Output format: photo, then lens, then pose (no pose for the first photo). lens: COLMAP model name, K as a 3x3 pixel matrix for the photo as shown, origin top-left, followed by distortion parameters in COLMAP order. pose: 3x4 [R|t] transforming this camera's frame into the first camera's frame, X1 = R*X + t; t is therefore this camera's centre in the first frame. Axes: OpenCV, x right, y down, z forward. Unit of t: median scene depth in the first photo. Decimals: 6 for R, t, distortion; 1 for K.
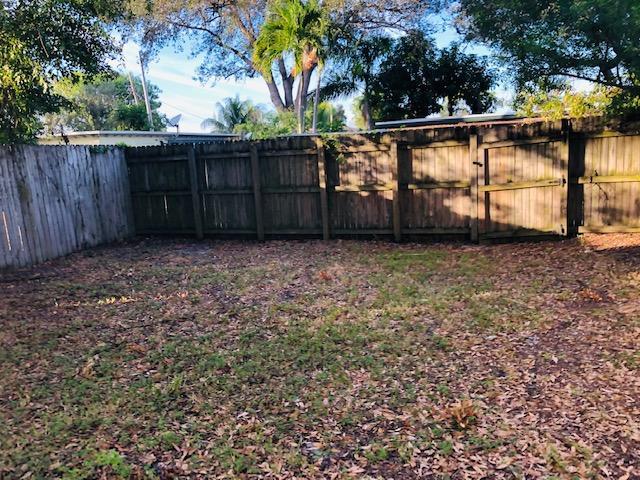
lens RADIAL K [[521.5, 0, 320.0], [0, 521.5, 240.0], [0, 0, 1]] dist [0.011242, -0.007090]
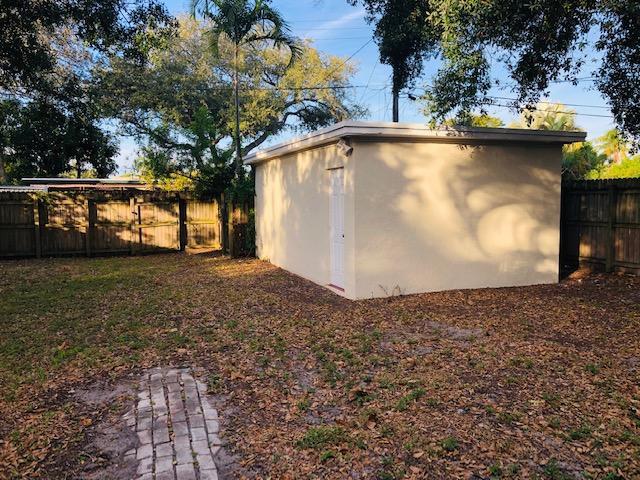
lens RADIAL K [[521.5, 0, 320.0], [0, 521.5, 240.0], [0, 0, 1]] dist [0.011242, -0.007090]
pose [[0.757063, 0.001063, 0.653341, -0.414368], [0.069112, 0.994258, -0.081703, 0.147398], [-0.649676, 0.107008, 0.752643, -0.829621]]
